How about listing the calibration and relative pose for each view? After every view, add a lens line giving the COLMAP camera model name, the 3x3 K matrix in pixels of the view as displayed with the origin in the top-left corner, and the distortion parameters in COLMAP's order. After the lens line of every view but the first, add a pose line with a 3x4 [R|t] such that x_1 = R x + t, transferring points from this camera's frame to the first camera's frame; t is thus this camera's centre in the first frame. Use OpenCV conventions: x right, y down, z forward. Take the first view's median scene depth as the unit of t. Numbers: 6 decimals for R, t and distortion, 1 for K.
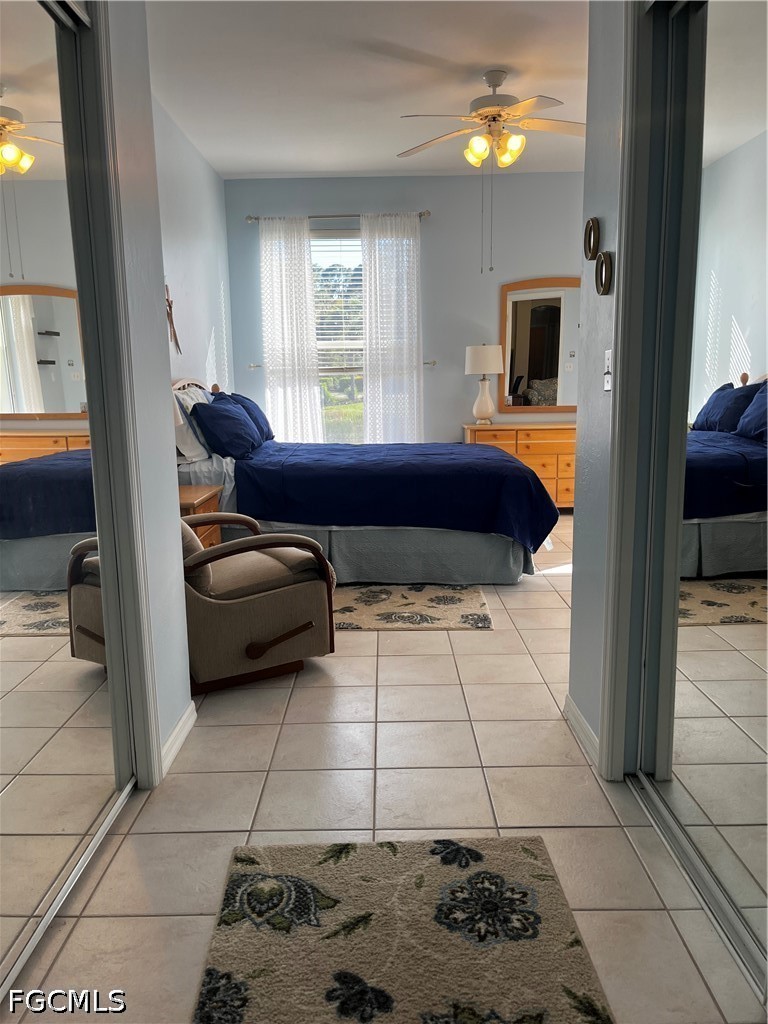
lens RADIAL K [[772.0, 0, 377.6], [0, 772.0, 516.1], [0, 0, 1]] dist [0.048703, -0.070684]
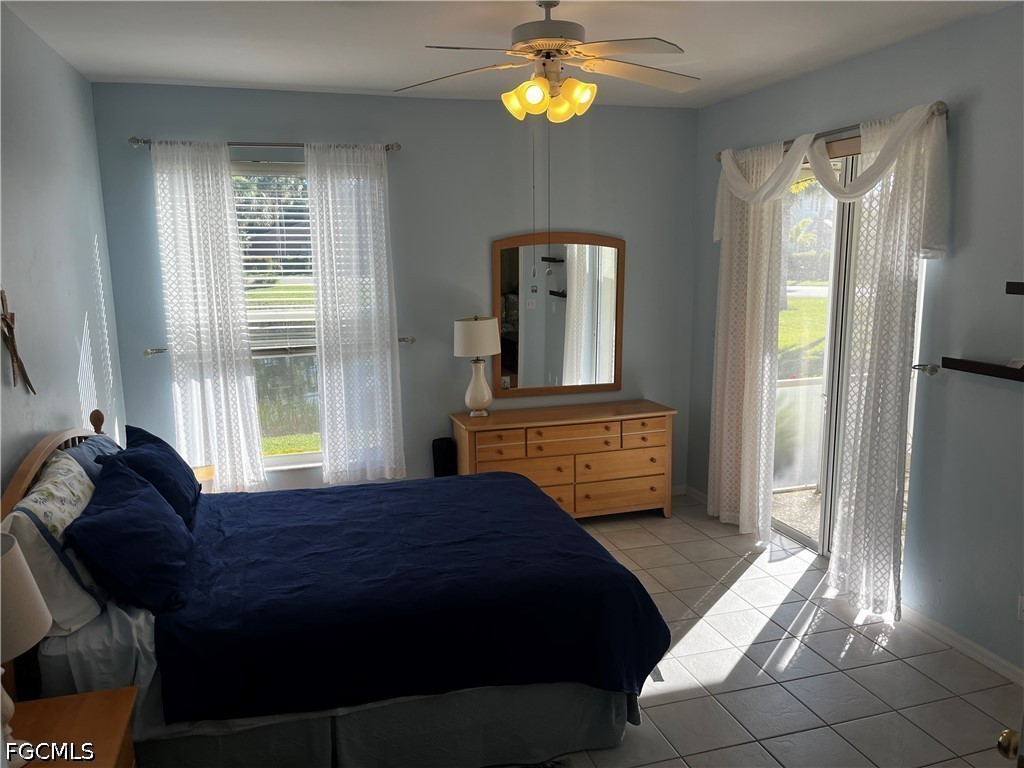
lens RADIAL K [[772.0, 0, 514.3], [0, 772.0, 389.6], [0, 0, 1]] dist [0.048703, -0.070684]
pose [[0.952705, -0.049187, 0.299890, -0.064217], [0.049799, 0.998744, 0.005607, -0.153538], [-0.299789, 0.009593, 0.953957, 0.251248]]
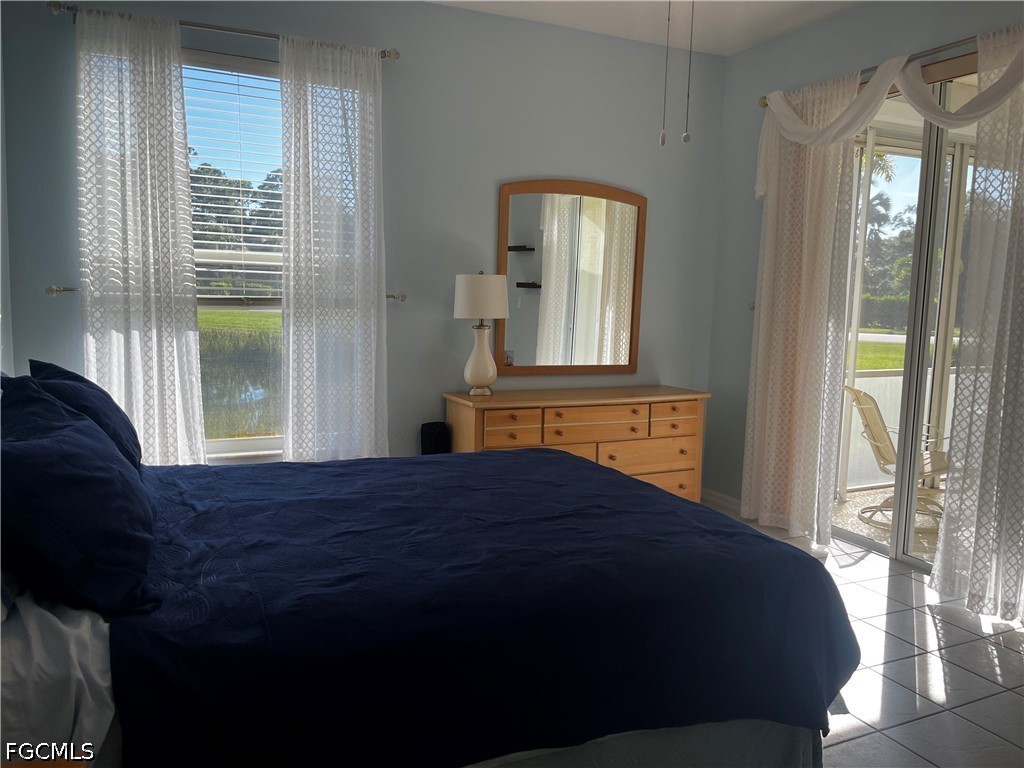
lens RADIAL K [[772.0, 0, 522.1], [0, 772.0, 379.7], [0, 0, 1]] dist [0.048703, -0.070684]
pose [[0.899463, -0.009281, 0.436899, -0.114276], [0.036186, 0.997923, -0.053300, -0.099643], [-0.435497, 0.063751, 0.897930, 0.426400]]
